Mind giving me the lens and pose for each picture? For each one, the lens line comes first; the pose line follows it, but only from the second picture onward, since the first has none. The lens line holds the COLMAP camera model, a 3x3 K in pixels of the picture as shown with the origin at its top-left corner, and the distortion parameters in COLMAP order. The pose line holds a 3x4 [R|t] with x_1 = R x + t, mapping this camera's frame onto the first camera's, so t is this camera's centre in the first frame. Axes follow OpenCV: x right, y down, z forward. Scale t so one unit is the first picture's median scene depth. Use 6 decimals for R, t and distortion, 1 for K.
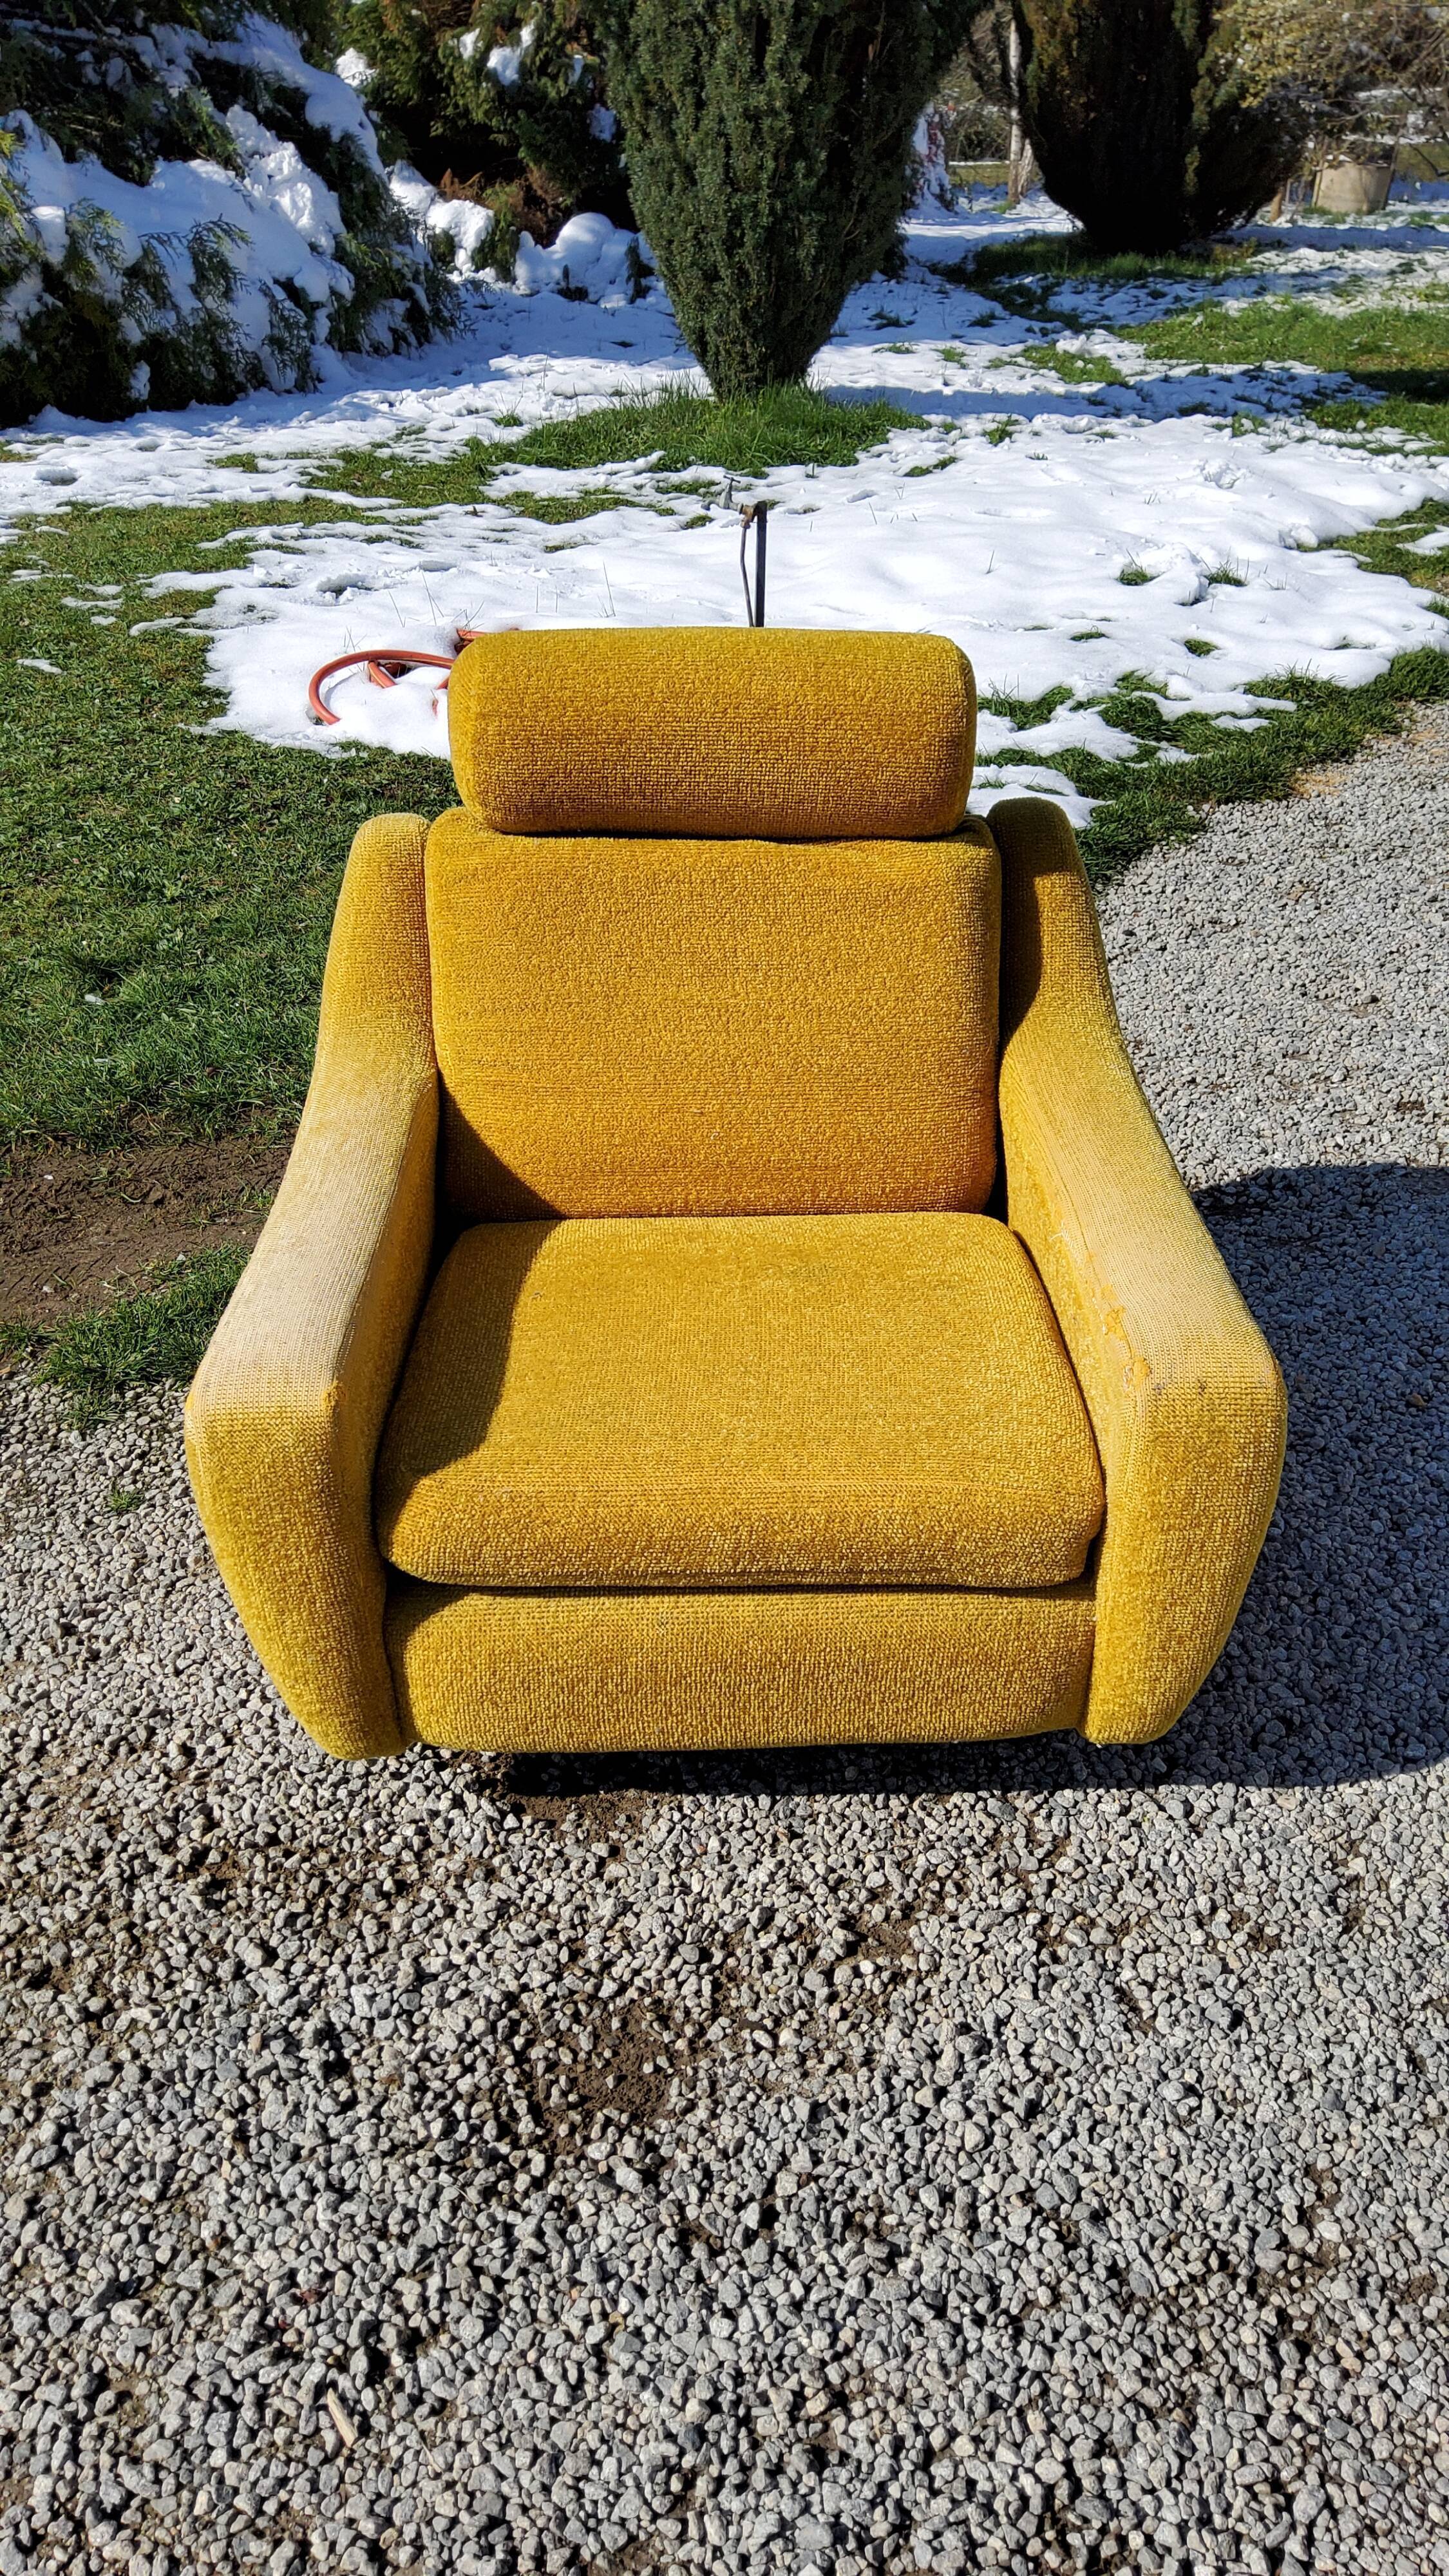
lens RADIAL K [[1972.3, 0, 724.3], [0, 1972.3, 1283.6], [0, 0, 1]] dist [0.022626, -0.058887]
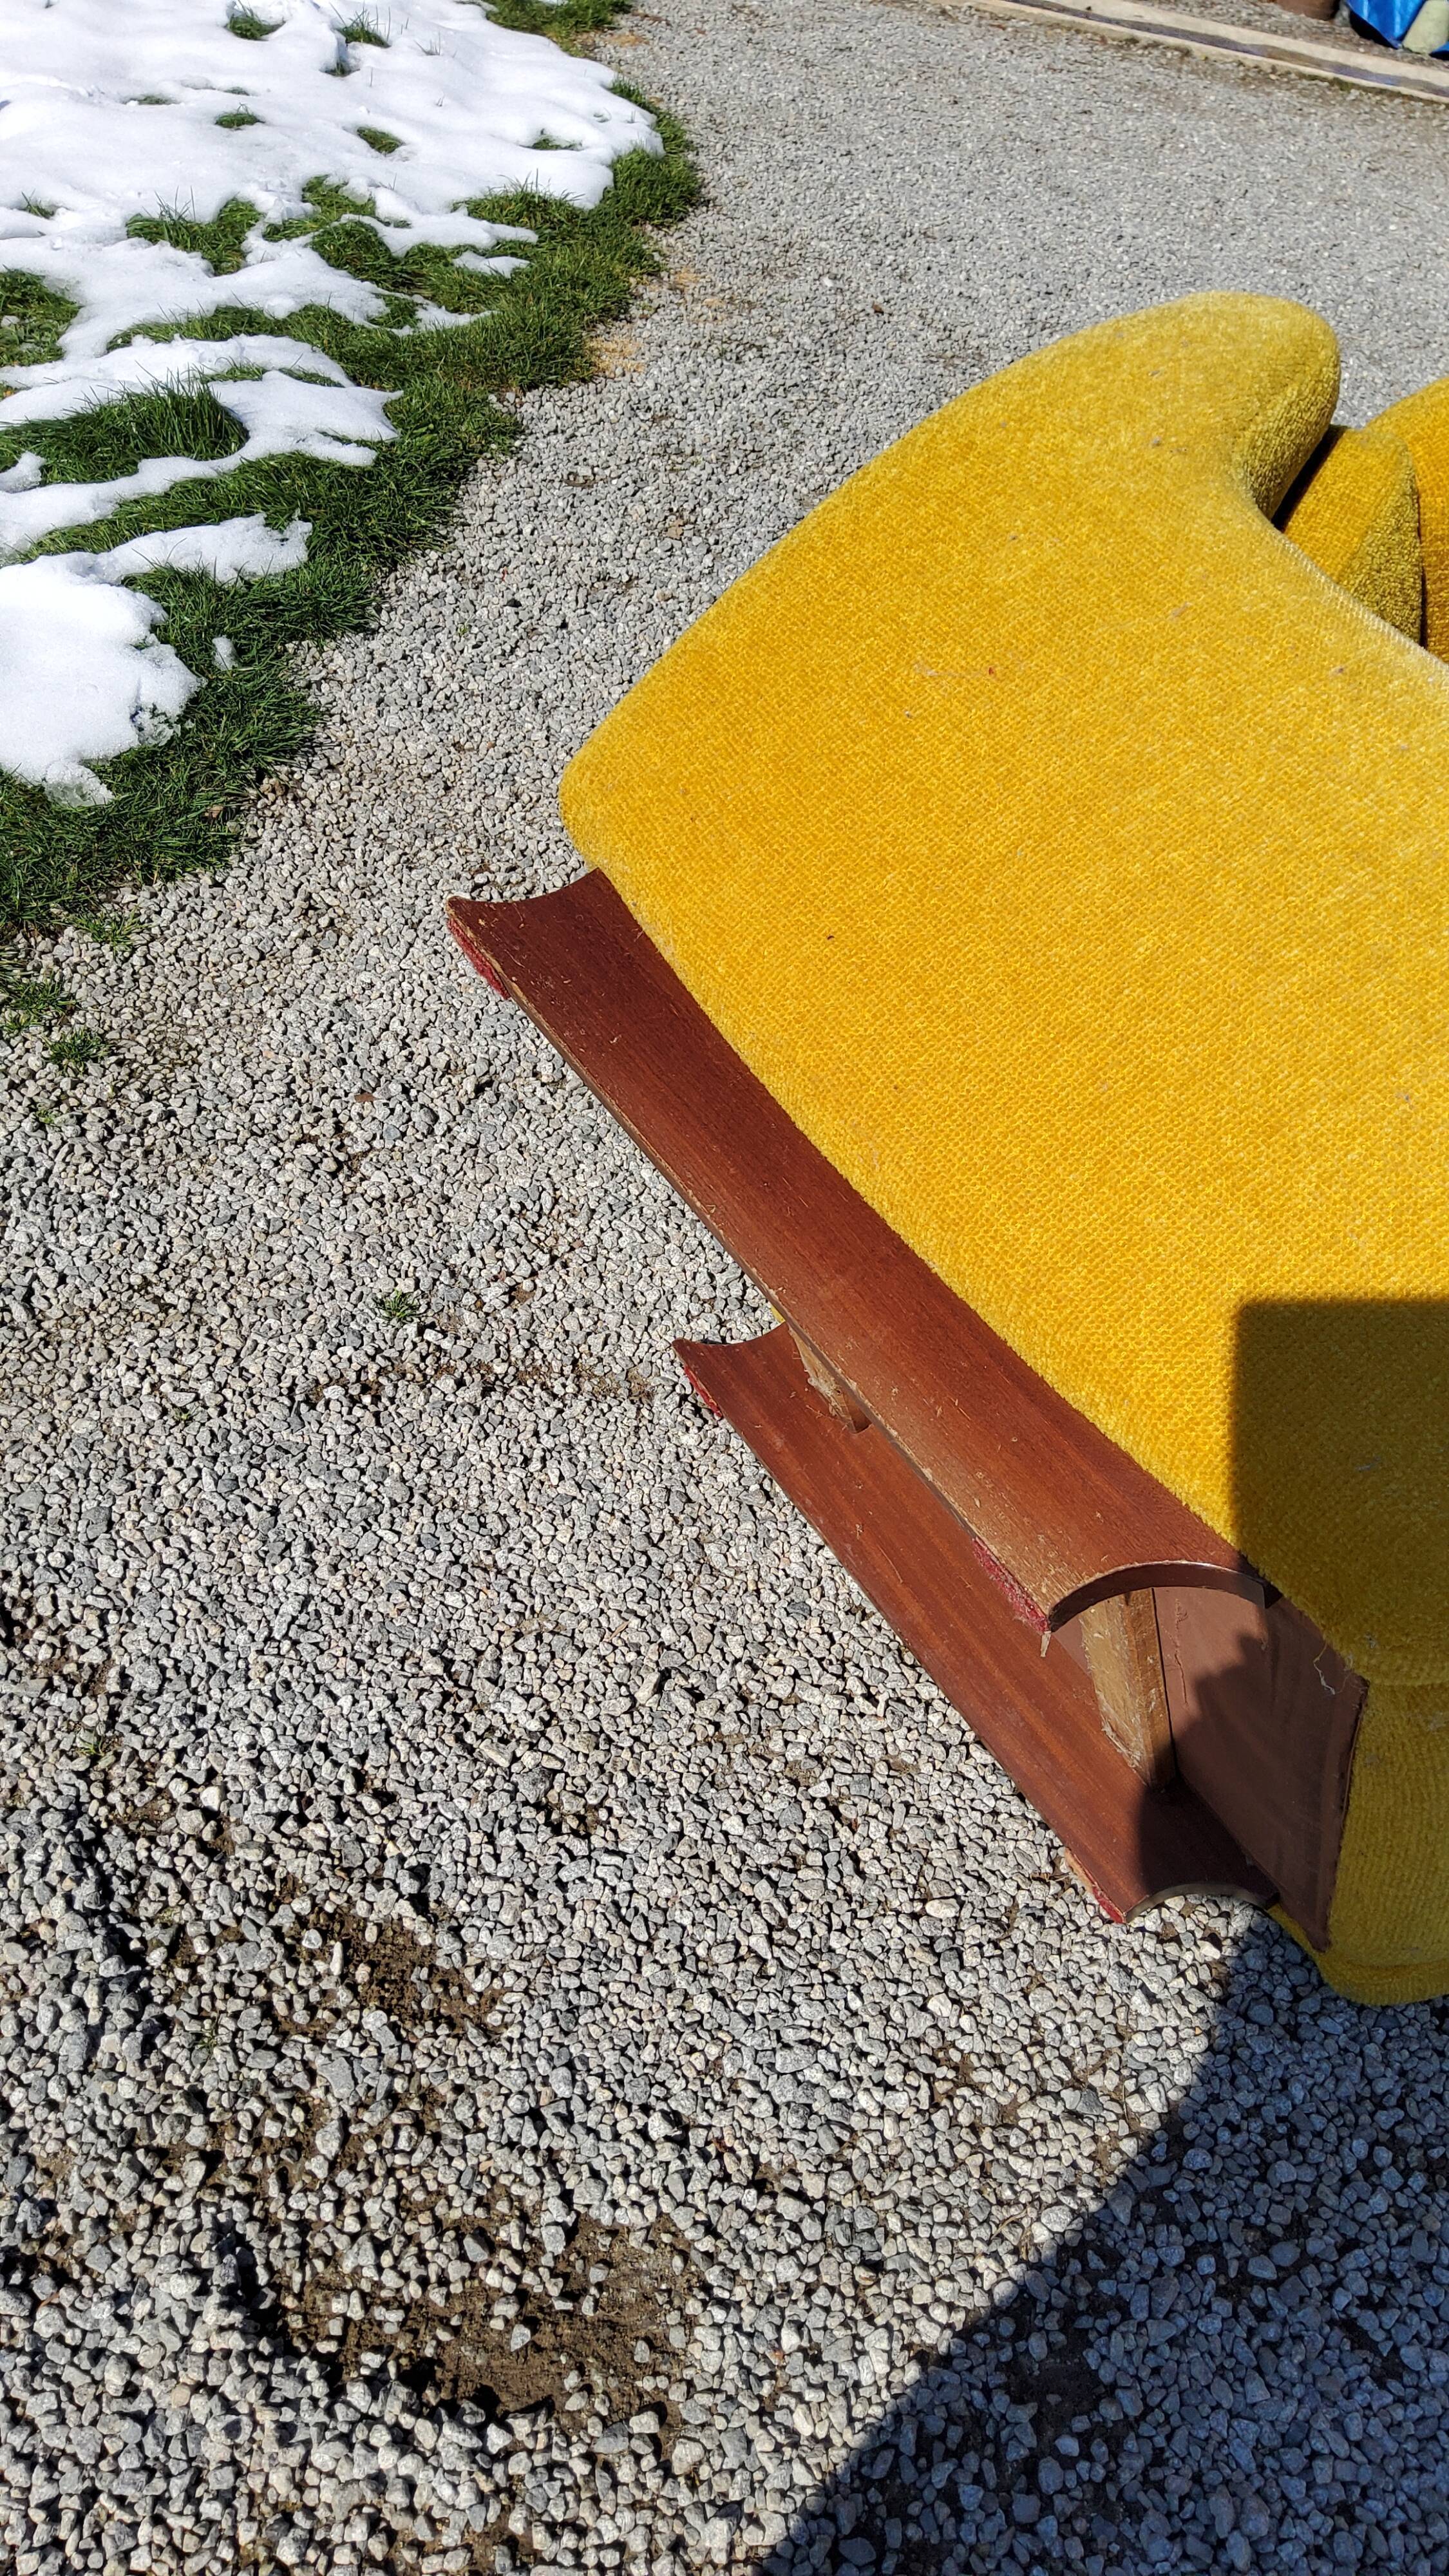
lens RADIAL K [[1972.3, 0, 766.6], [0, 1972.3, 1306.5], [0, 0, 1]] dist [0.022626, -0.058887]
pose [[0.867792, -0.227905, 0.441584, -0.113859], [0.105396, 0.952824, 0.284637, -0.124961], [-0.485622, -0.200465, 0.850873, 0.235825]]
